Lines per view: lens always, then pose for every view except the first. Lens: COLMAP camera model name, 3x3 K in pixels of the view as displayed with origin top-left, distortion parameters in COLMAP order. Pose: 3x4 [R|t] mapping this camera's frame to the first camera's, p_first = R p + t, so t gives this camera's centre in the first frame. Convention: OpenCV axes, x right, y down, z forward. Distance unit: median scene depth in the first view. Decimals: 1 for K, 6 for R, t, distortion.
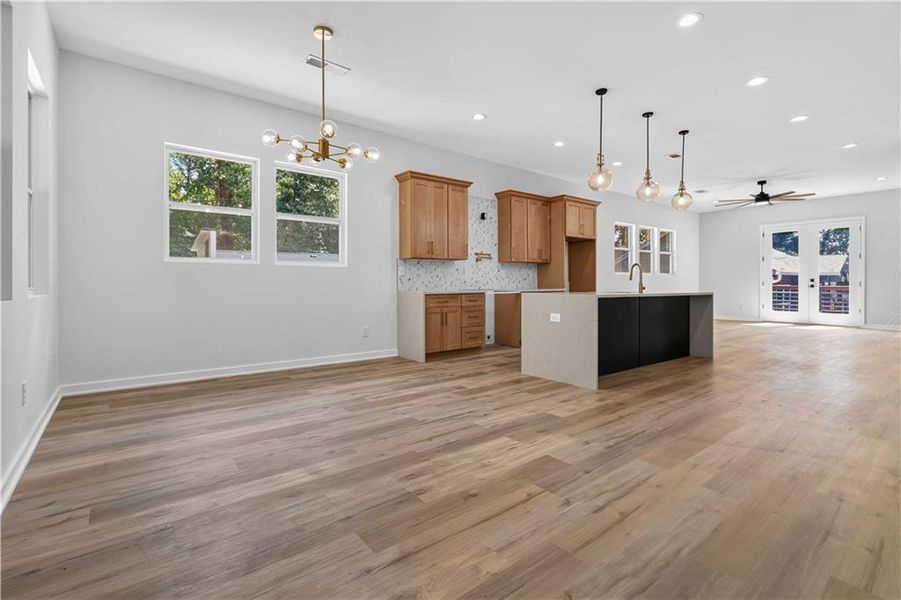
lens RADIAL K [[424.9, 0, 457.0], [0, 424.9, 284.8], [0, 0, 1]] dist [0.001734, 0.001405]
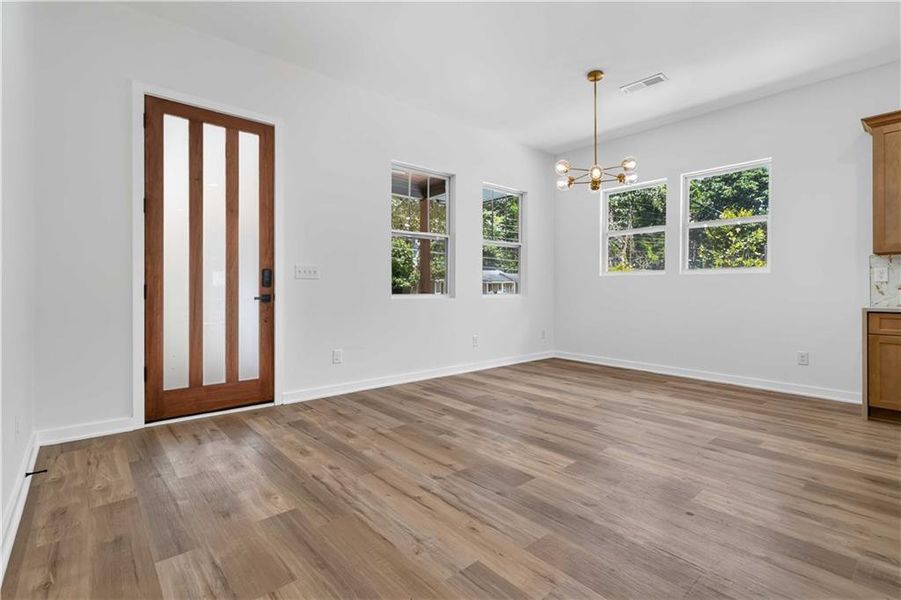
lens RADIAL K [[424.9, 0, 457.0], [0, 424.9, 284.8], [0, 0, 1]] dist [0.001734, 0.001405]
pose [[0.035143, -0.014221, -0.999281, 1.253461], [-0.009292, 0.999851, -0.014556, -0.003304], [0.999339, 0.009797, 0.035006, 0.877616]]
